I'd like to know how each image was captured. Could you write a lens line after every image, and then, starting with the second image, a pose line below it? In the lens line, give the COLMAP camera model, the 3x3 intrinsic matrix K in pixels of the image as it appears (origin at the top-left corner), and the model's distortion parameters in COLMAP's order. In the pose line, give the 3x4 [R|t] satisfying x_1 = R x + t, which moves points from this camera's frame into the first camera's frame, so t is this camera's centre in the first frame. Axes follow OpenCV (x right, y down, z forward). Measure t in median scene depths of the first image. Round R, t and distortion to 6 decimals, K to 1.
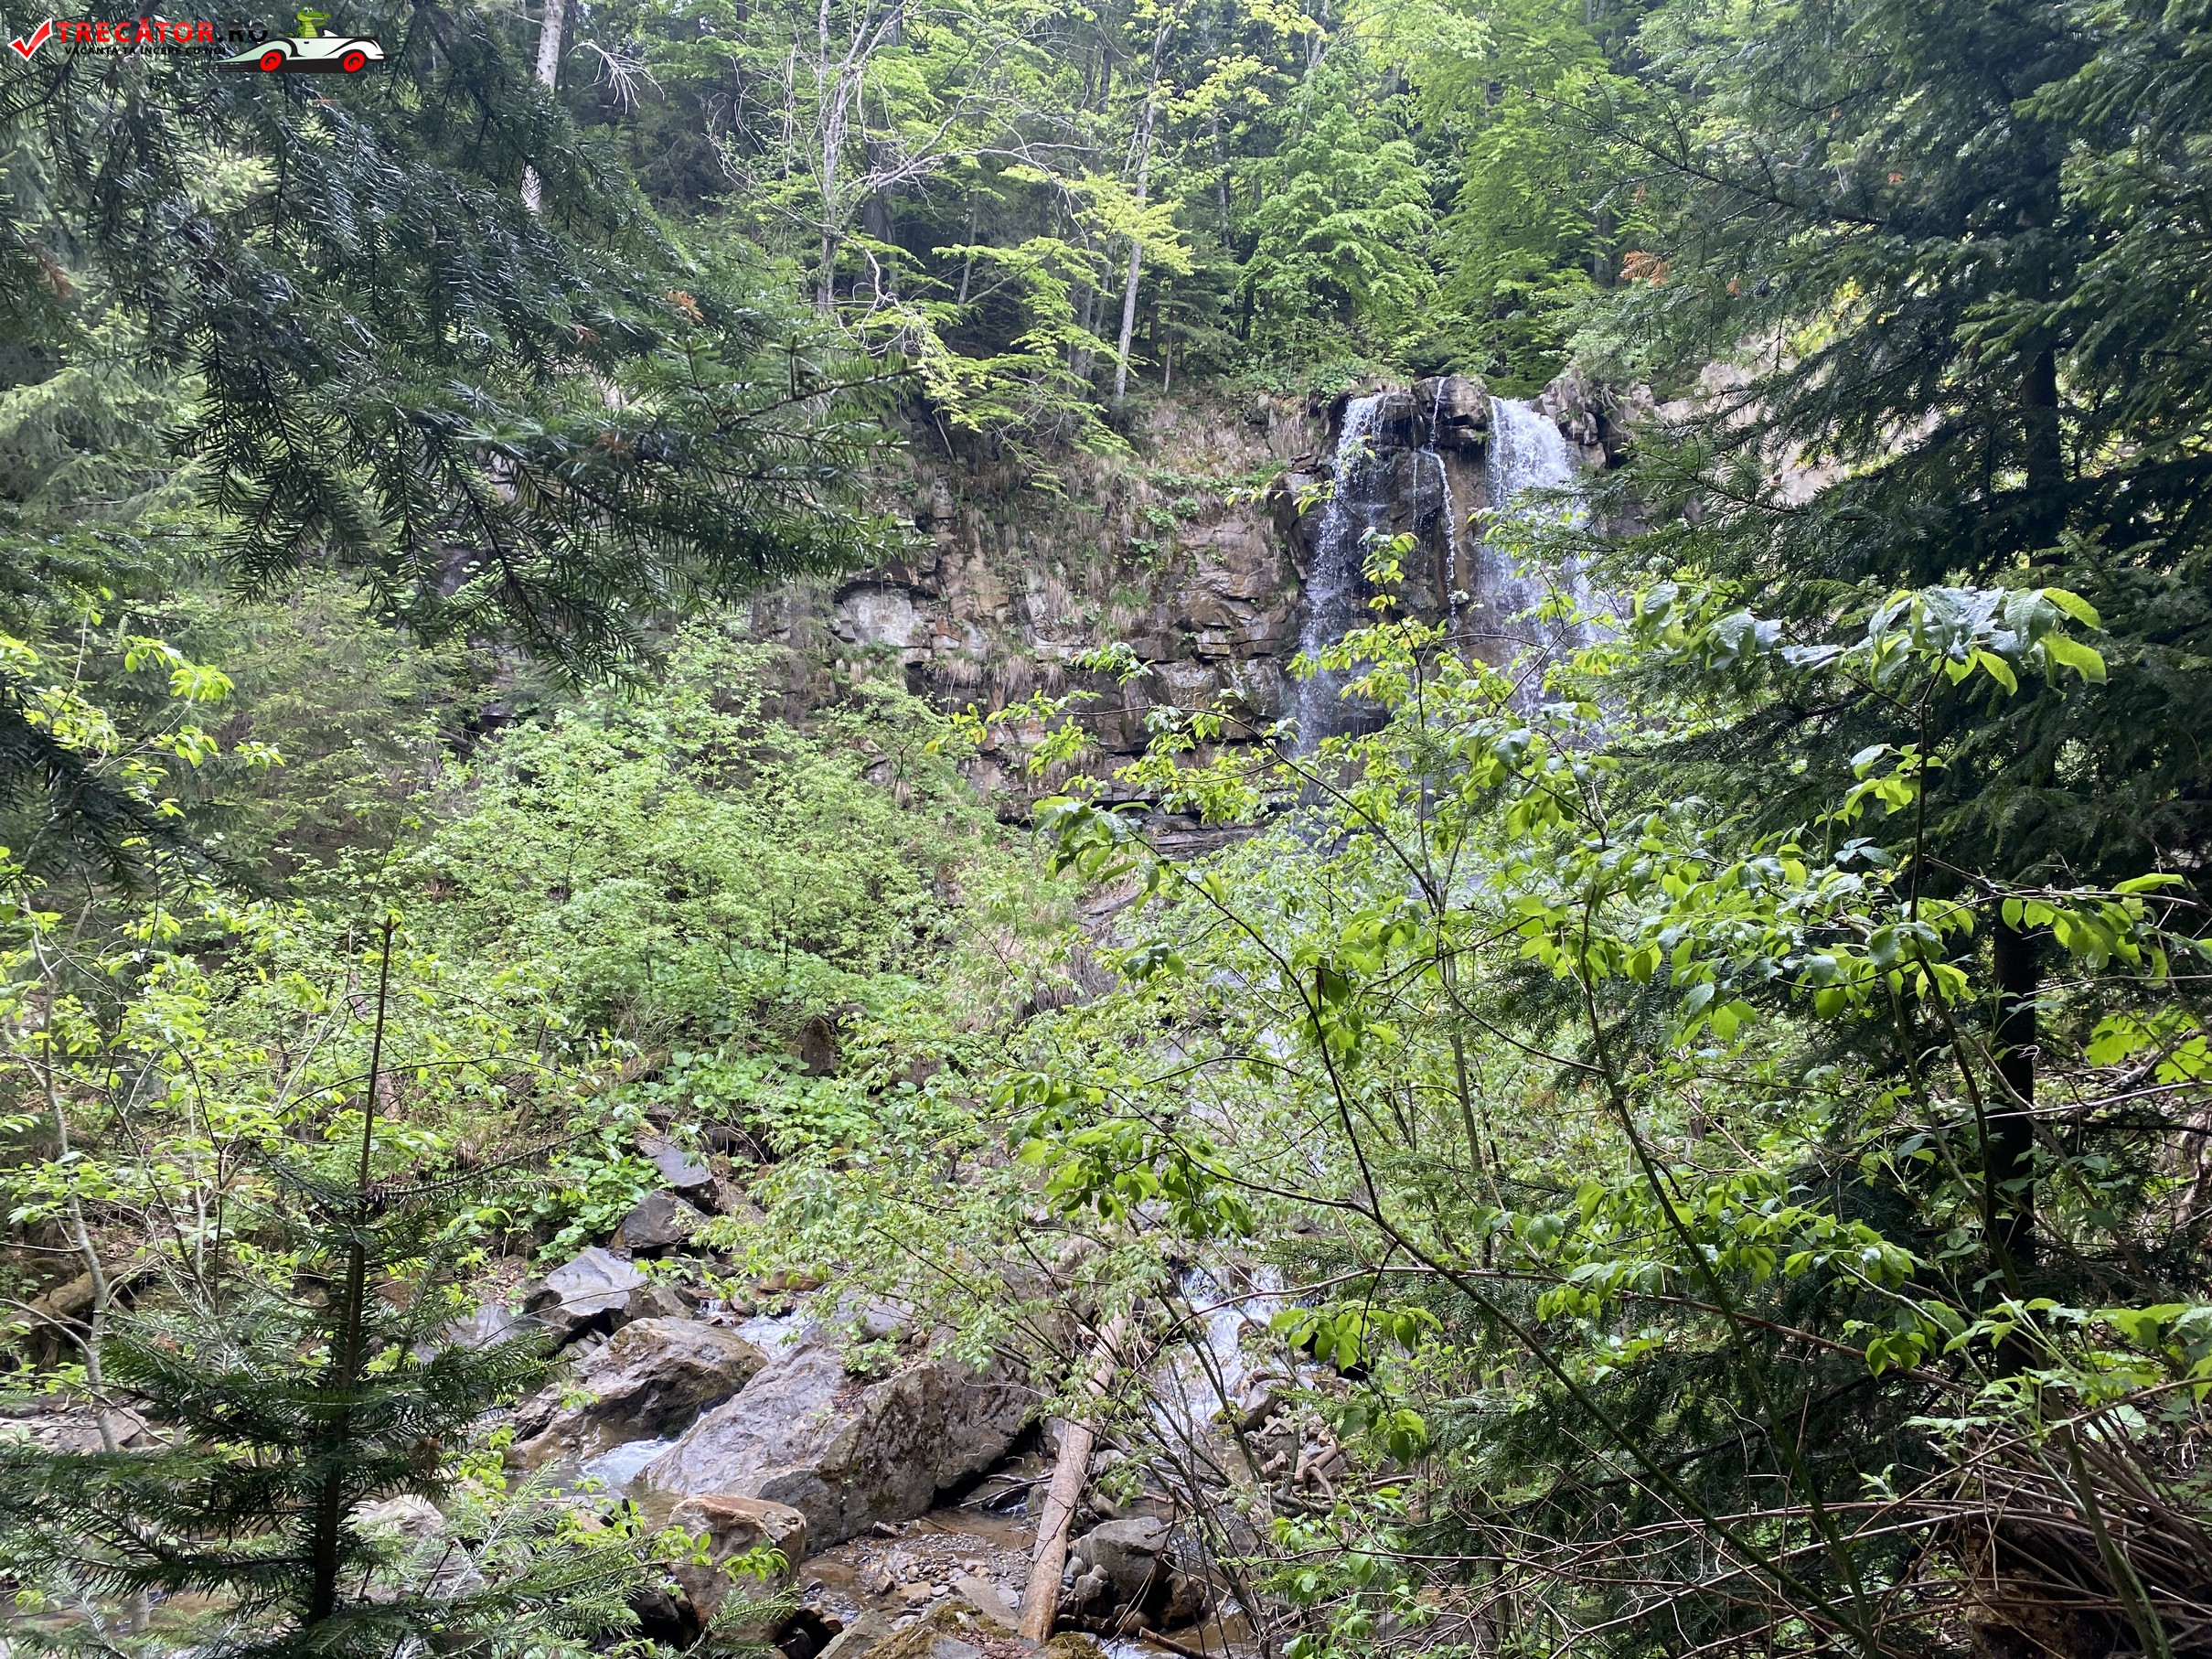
lens RADIAL K [[1683.8, 0, 1093.0], [0, 1683.8, 827.0], [0, 0, 1]] dist [0.013422, -0.029105]
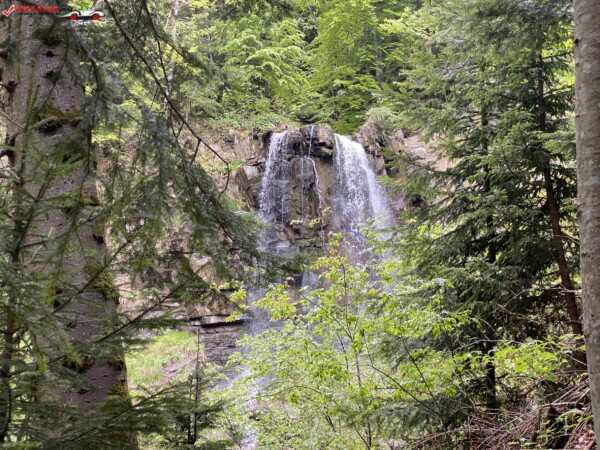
lens RADIAL K [[899.2, 0, 304.4], [0, 899.2, 225.4], [0, 0, 1]] dist [0.059542, 0.000000]
pose [[0.979073, -0.002262, 0.203499, -0.045563], [0.026556, 0.992808, -0.116731, 0.004680], [-0.201771, 0.119692, 0.972092, -0.137695]]
